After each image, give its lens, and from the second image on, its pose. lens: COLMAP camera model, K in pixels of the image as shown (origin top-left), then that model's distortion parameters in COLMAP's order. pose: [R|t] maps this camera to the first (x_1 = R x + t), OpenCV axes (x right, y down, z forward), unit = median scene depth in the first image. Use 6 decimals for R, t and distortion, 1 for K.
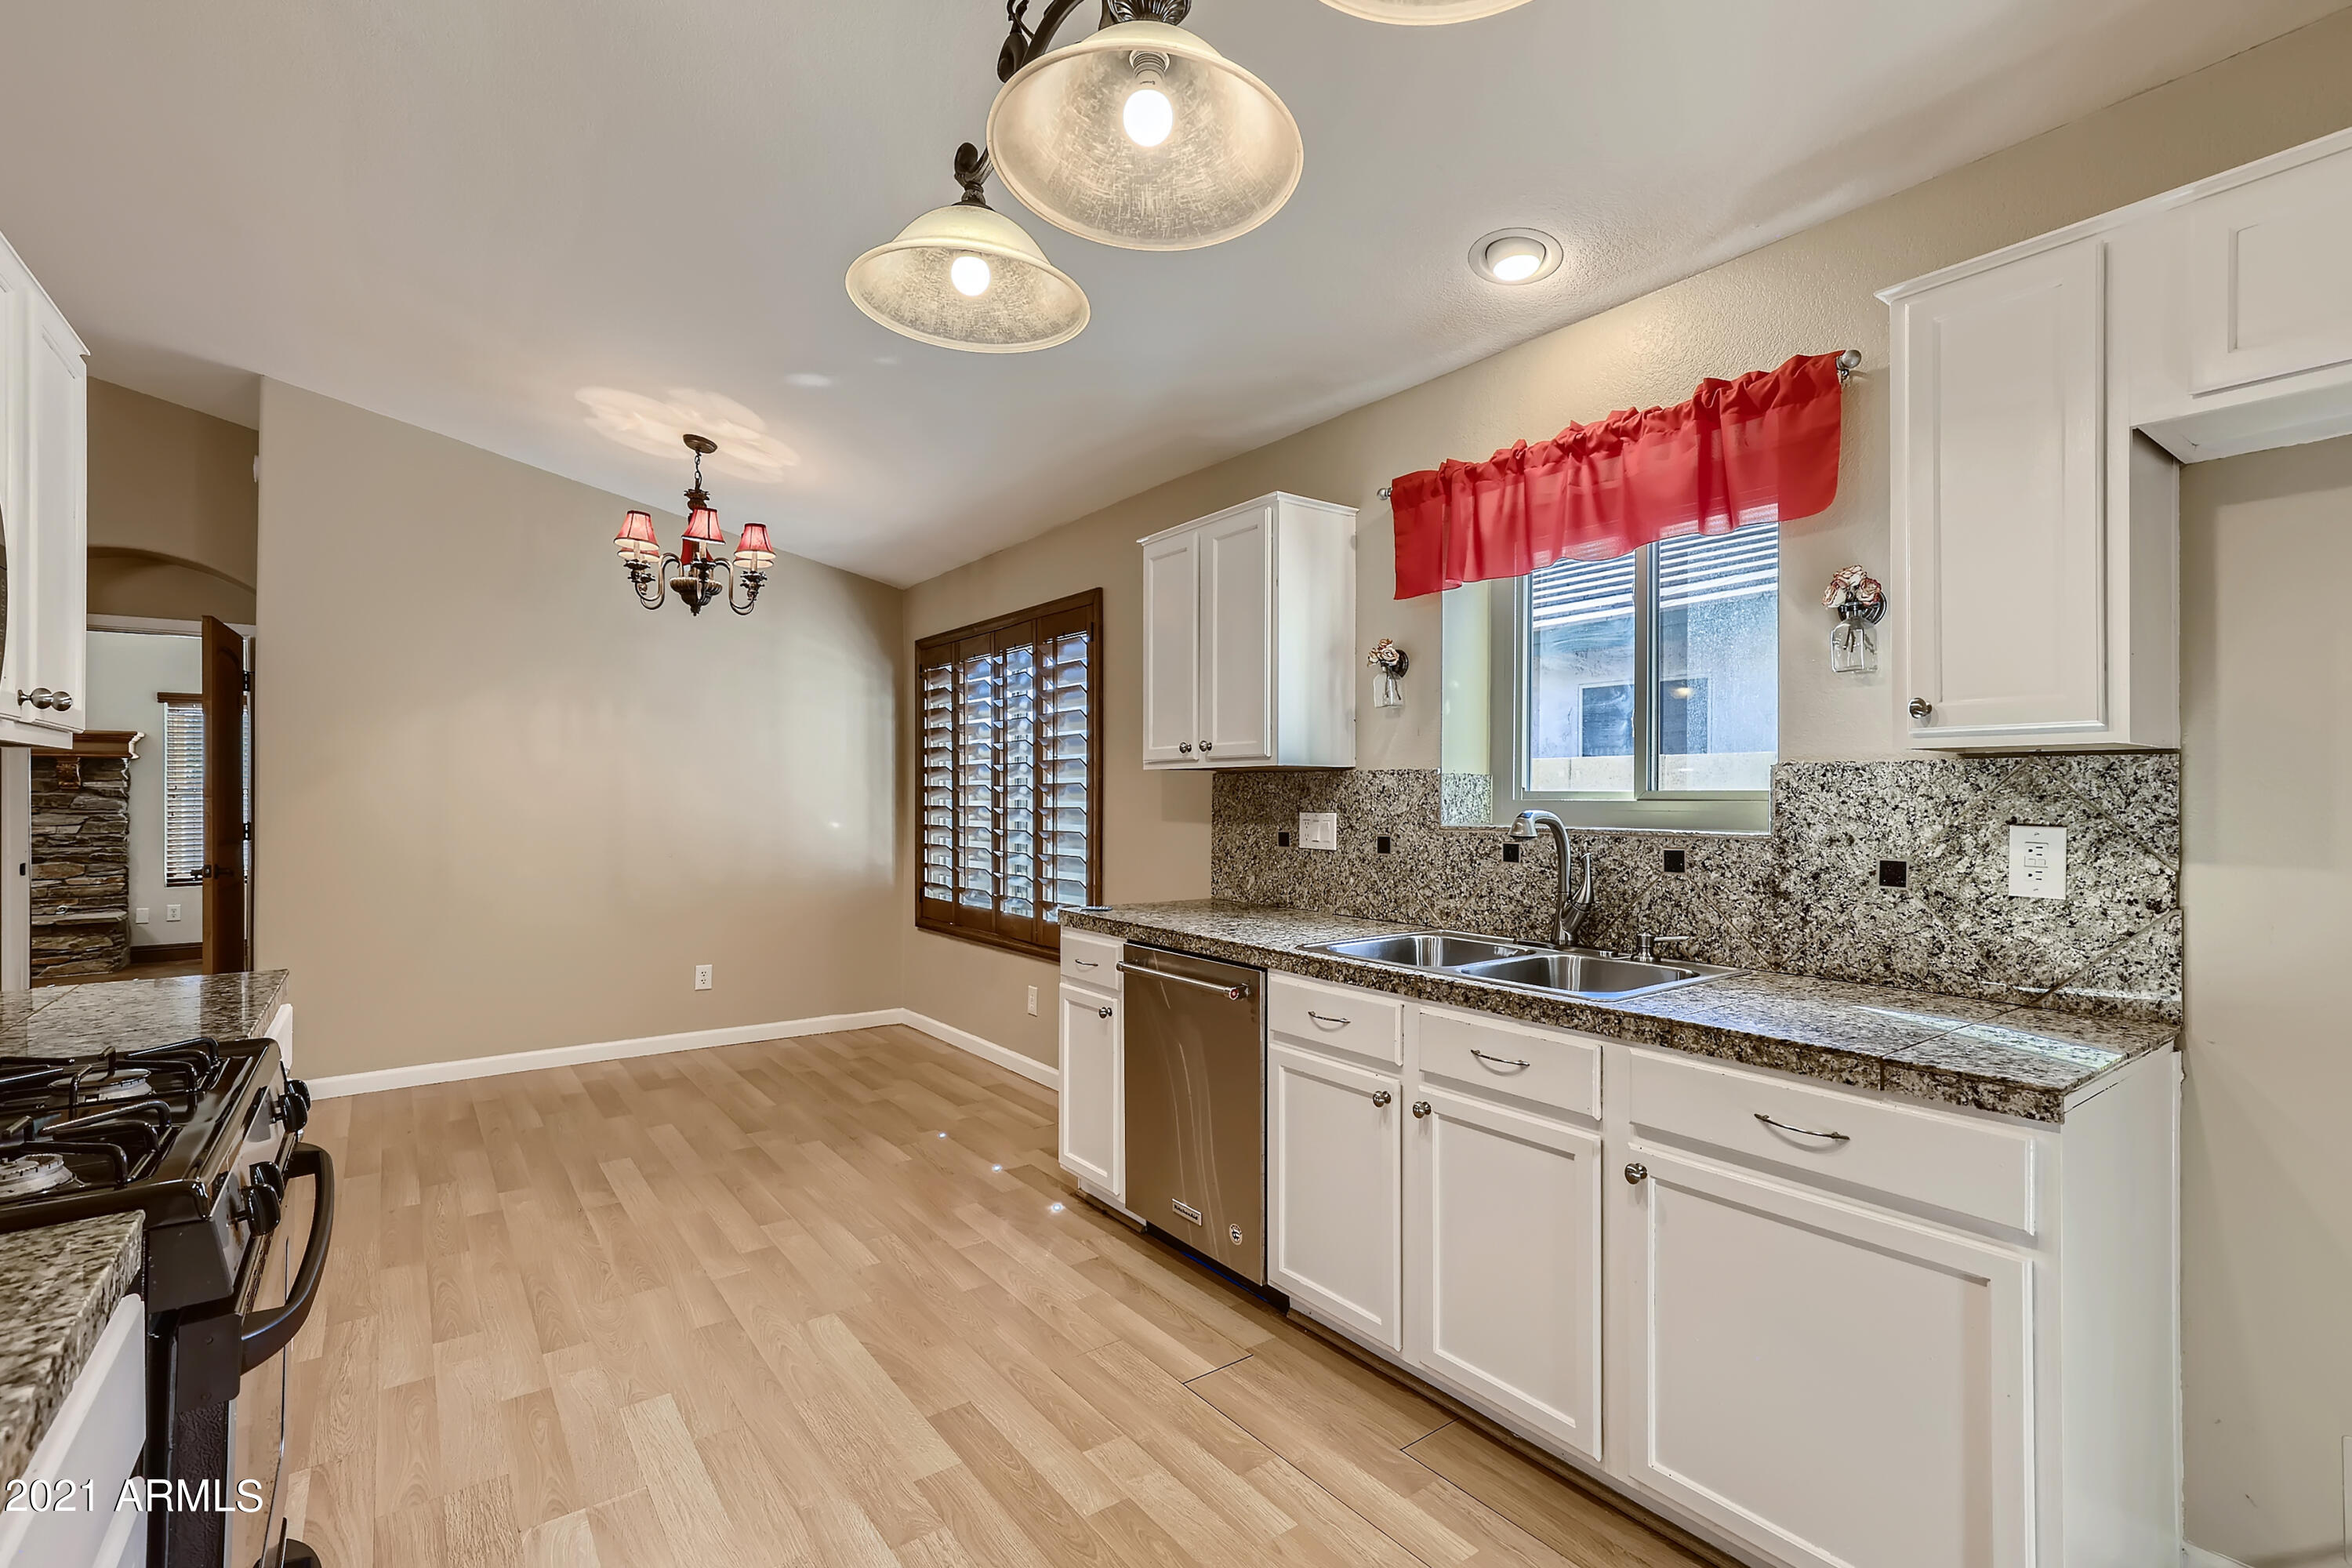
lens RADIAL K [[1067.7, 0, 1178.1], [0, 1067.7, 781.5], [0, 0, 1]] dist [-0.004417, 0.004797]
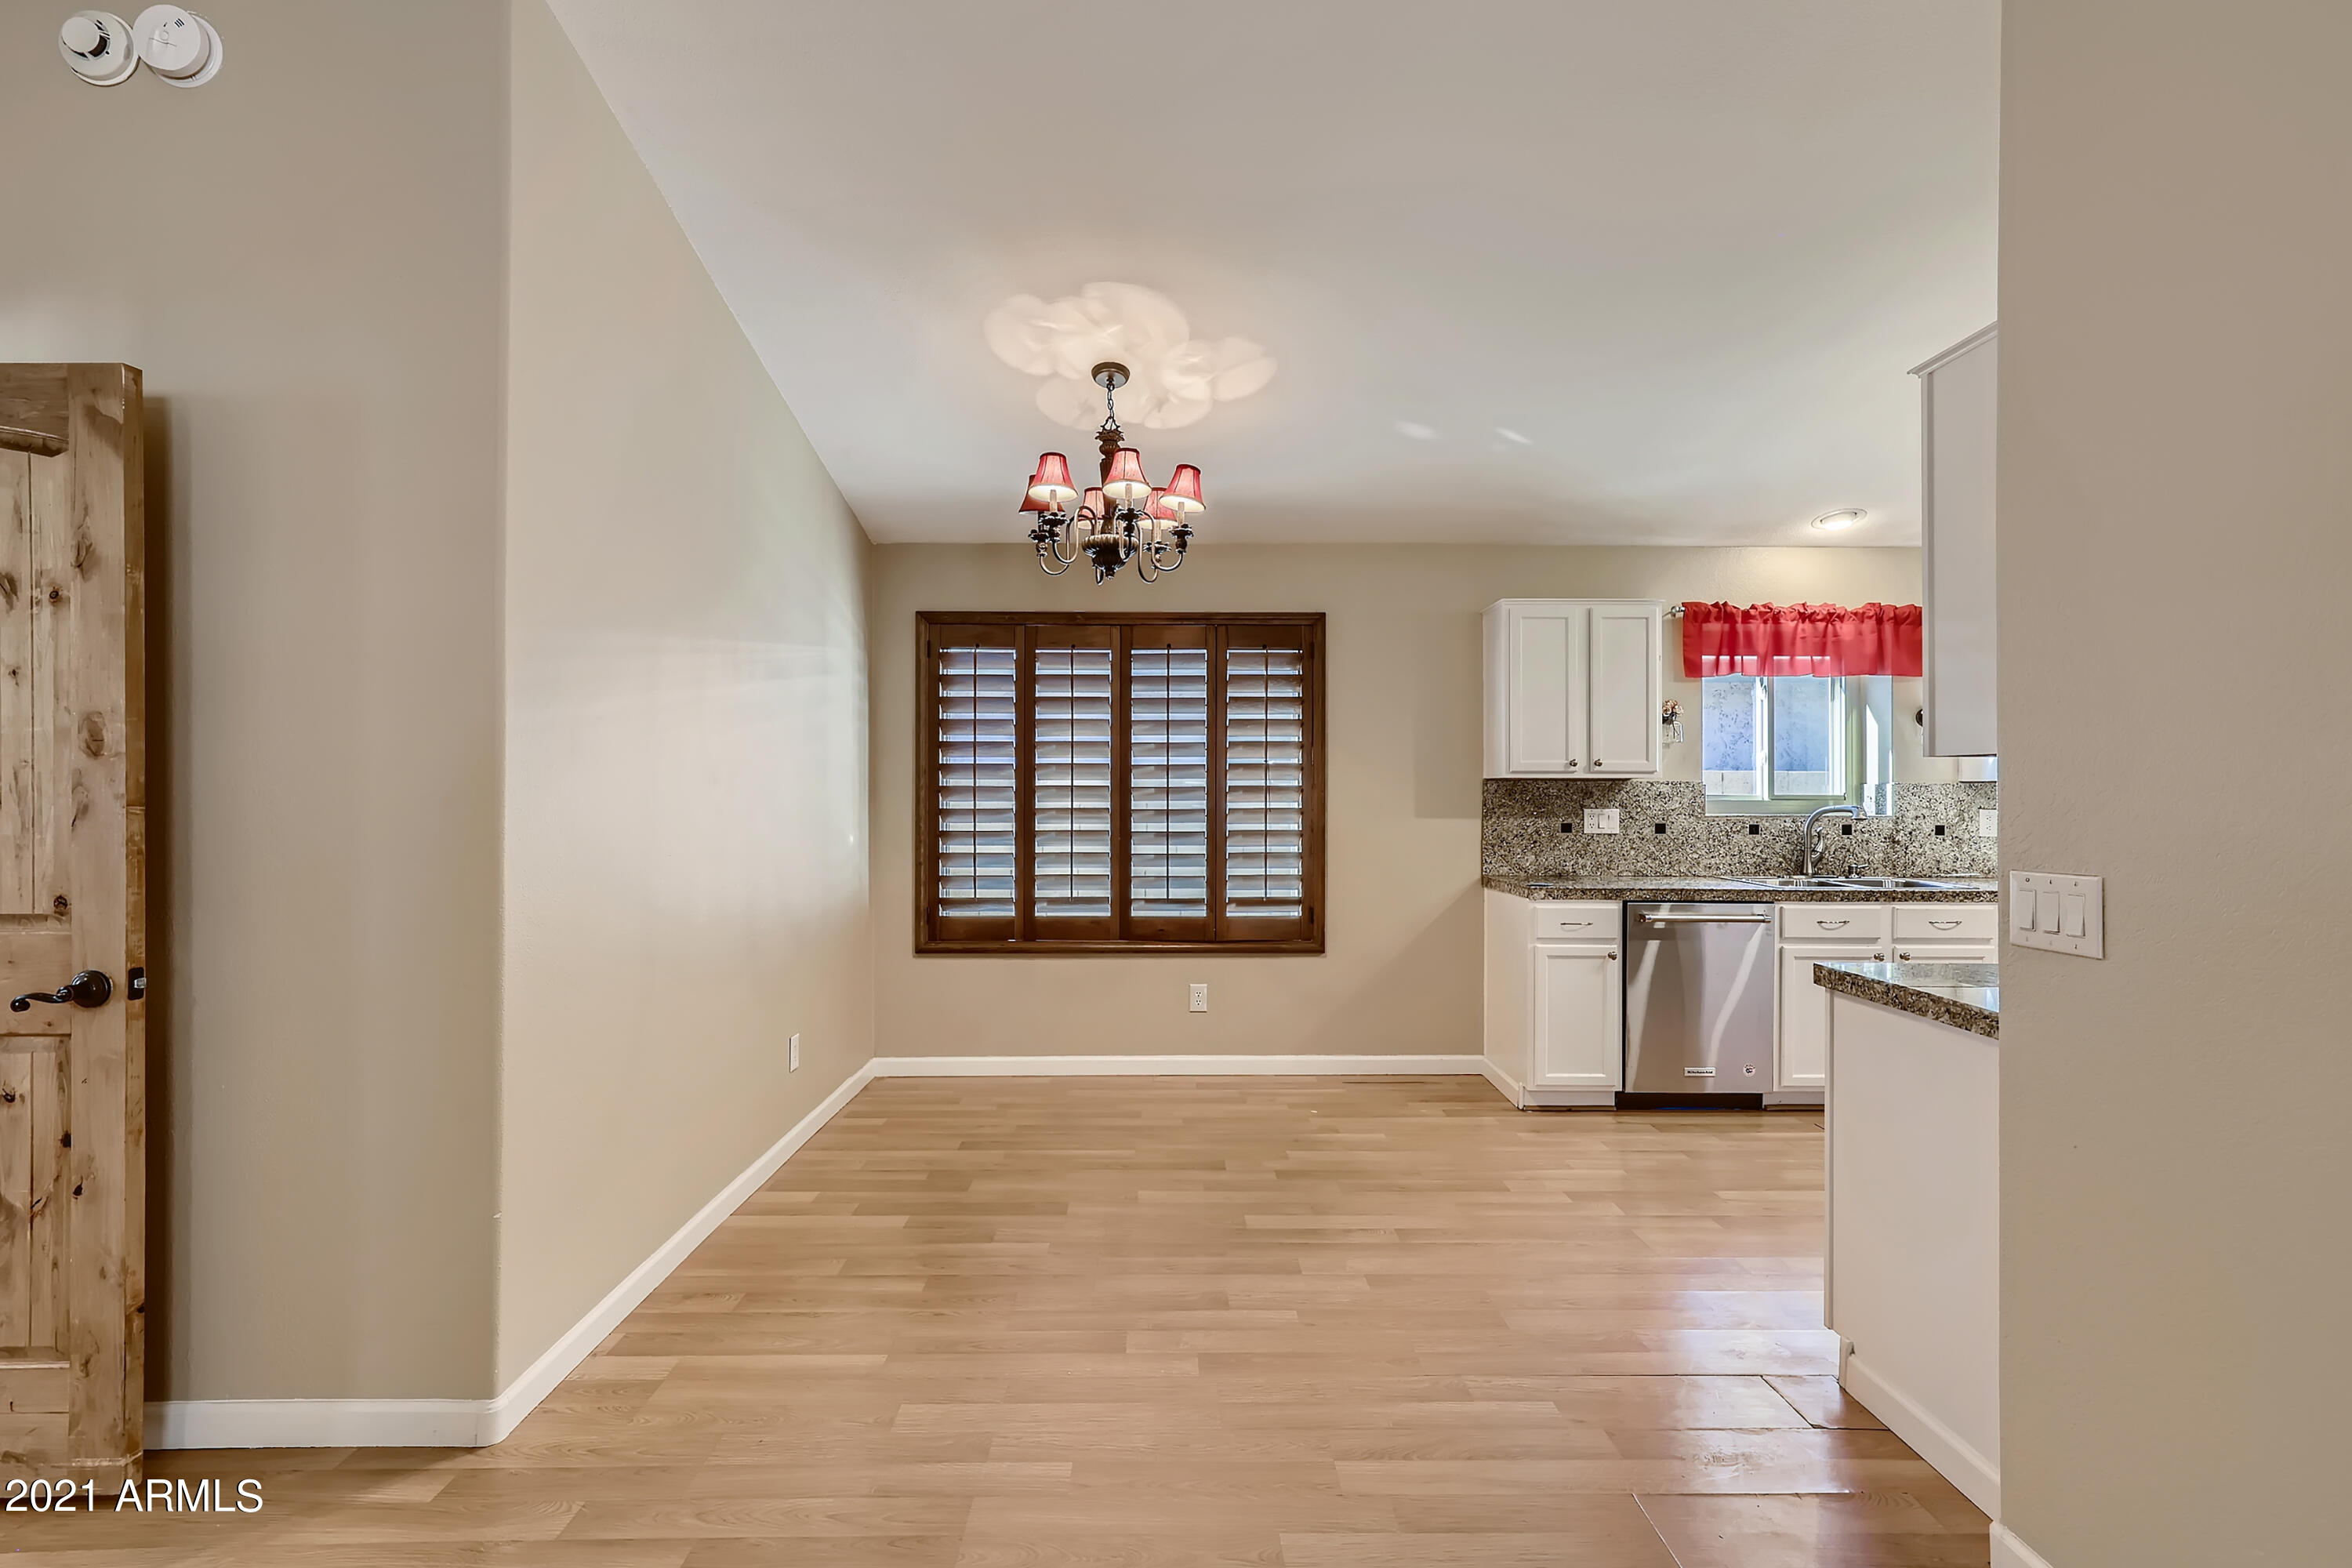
lens RADIAL K [[1067.7, 0, 1177.8], [0, 1067.7, 785.1], [0, 0, 1]] dist [-0.004417, 0.004797]
pose [[0.585948, 0.006366, 0.810324, -1.393733], [-0.011262, 0.999937, 0.000288, 0.002020], [-0.810270, -0.009295, 0.585982, 0.597513]]
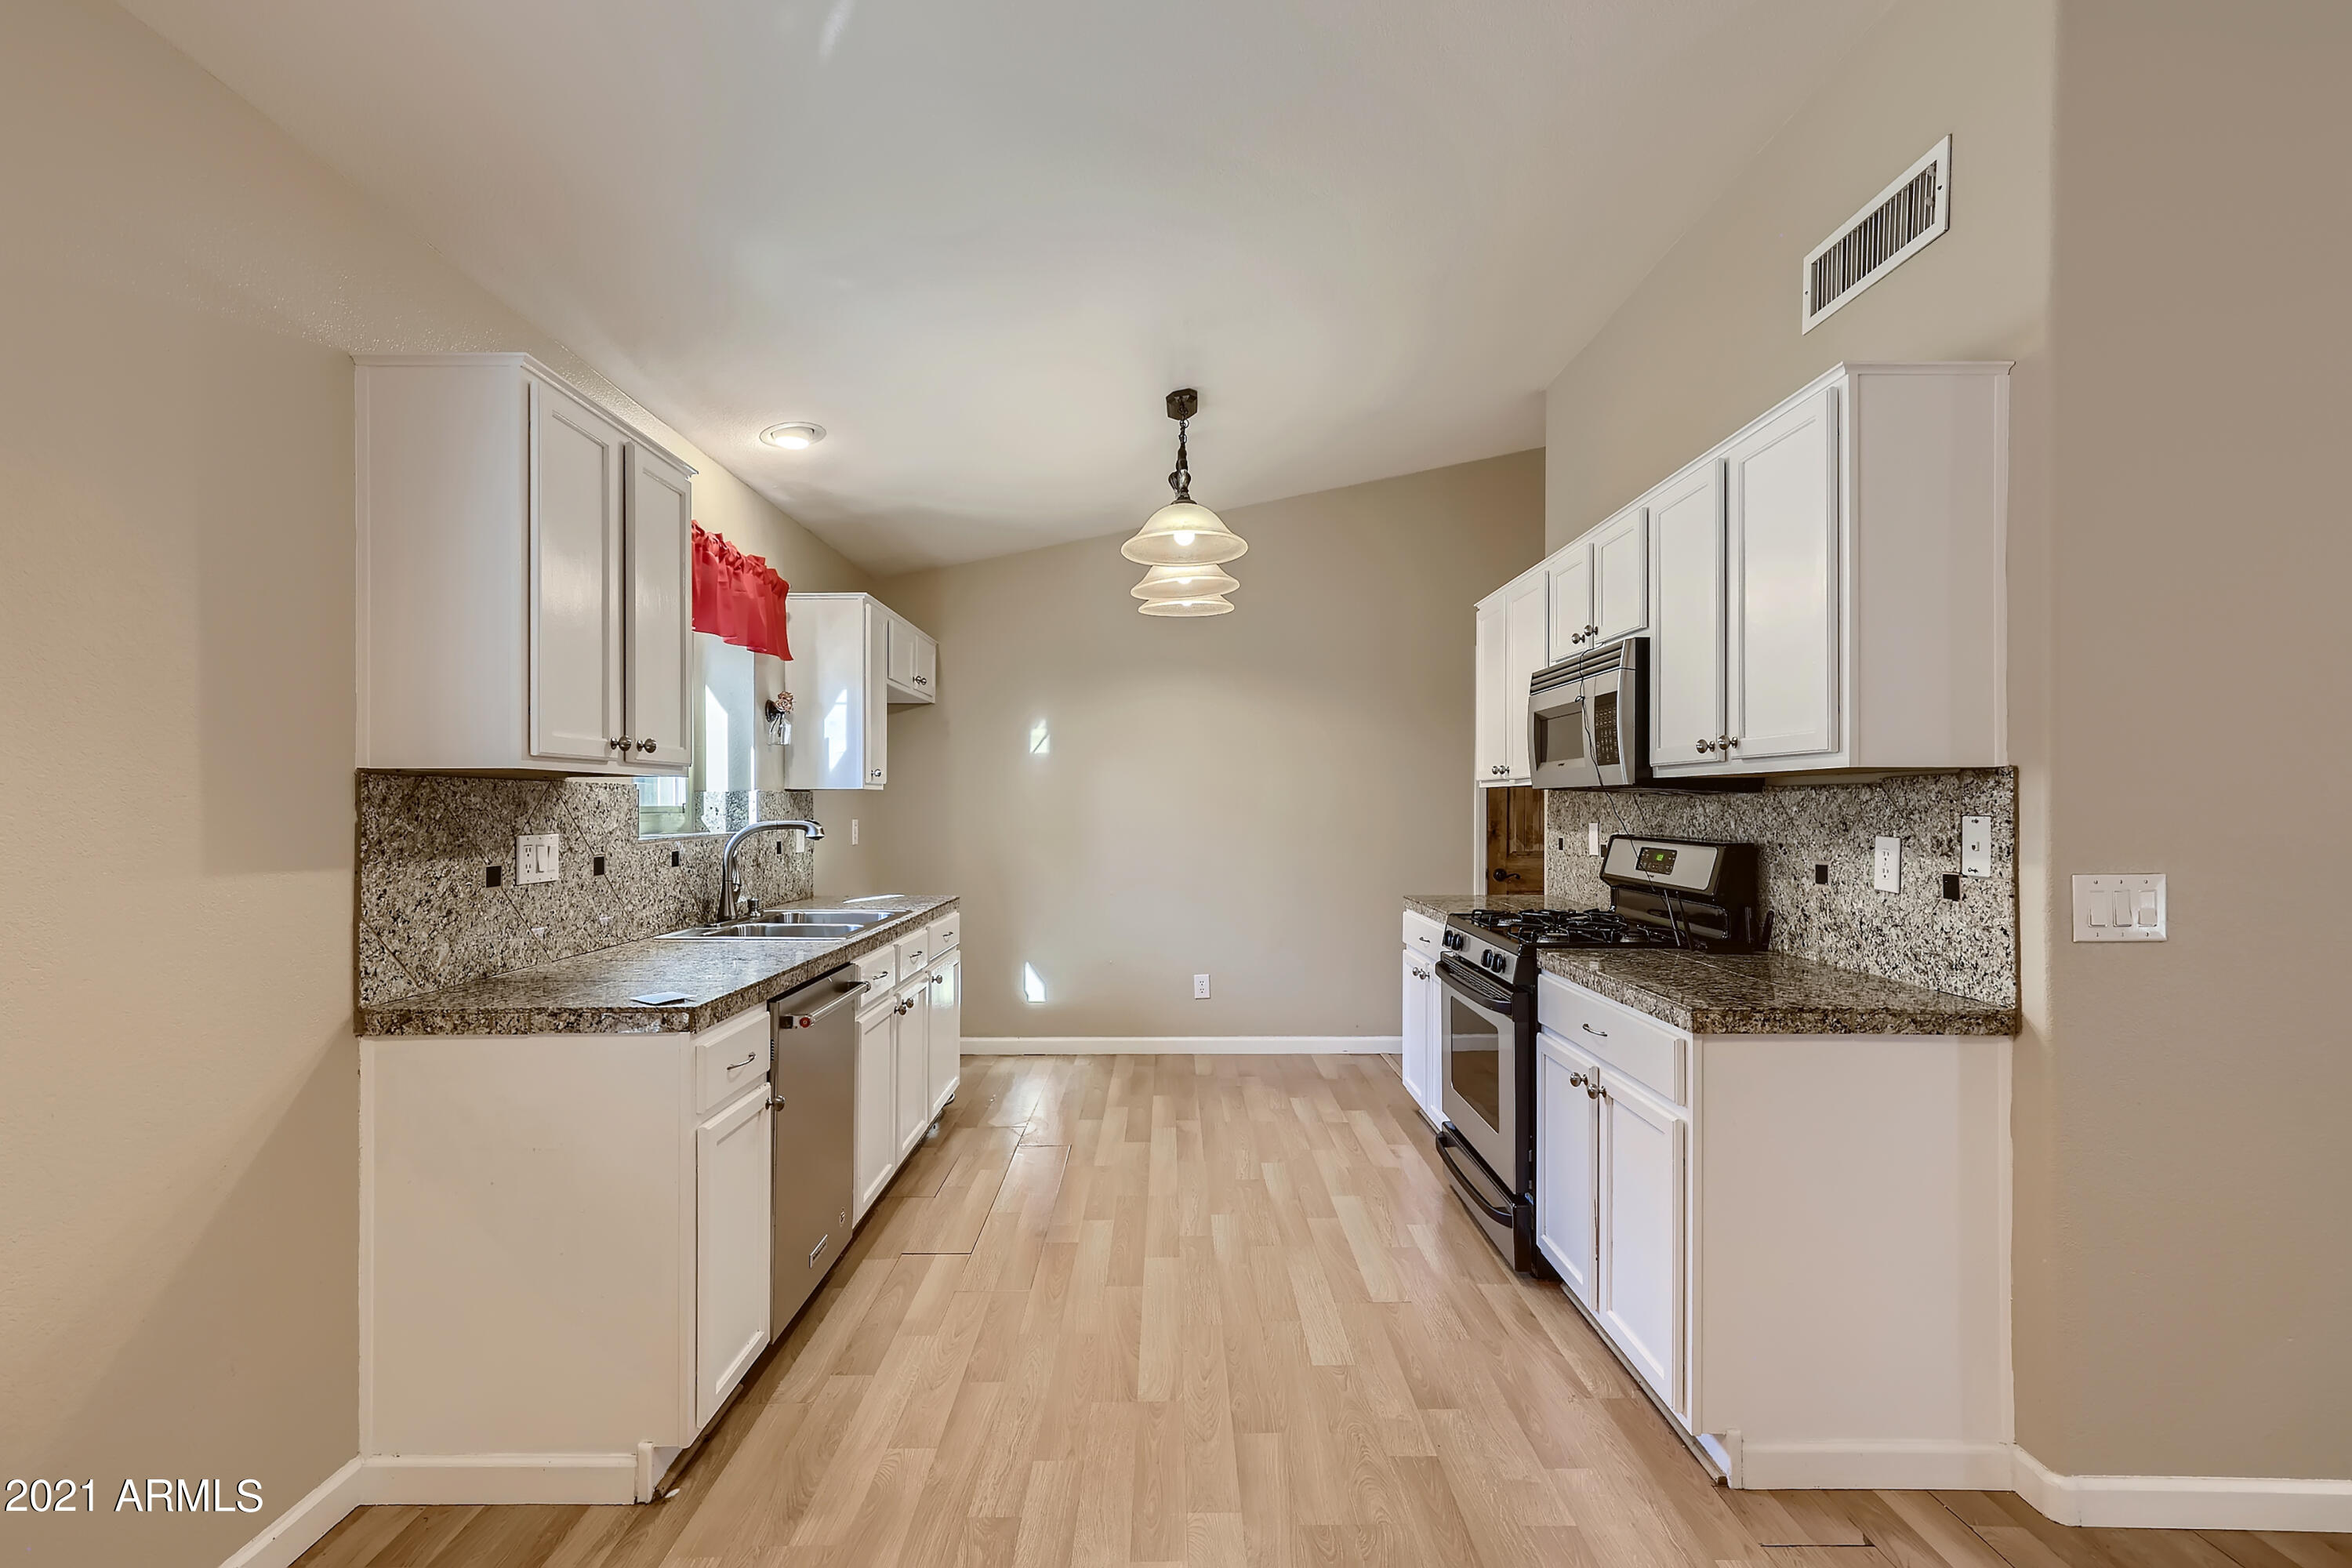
lens RADIAL K [[1067.7, 0, 1182.2], [0, 1067.7, 801.8], [0, 0, 1]] dist [-0.004417, 0.004797]
pose [[-0.812080, -0.000669, 0.583545, -0.675928], [-0.008911, 0.999897, -0.011255, 0.009913], [-0.583478, -0.014339, -0.812002, 1.327676]]
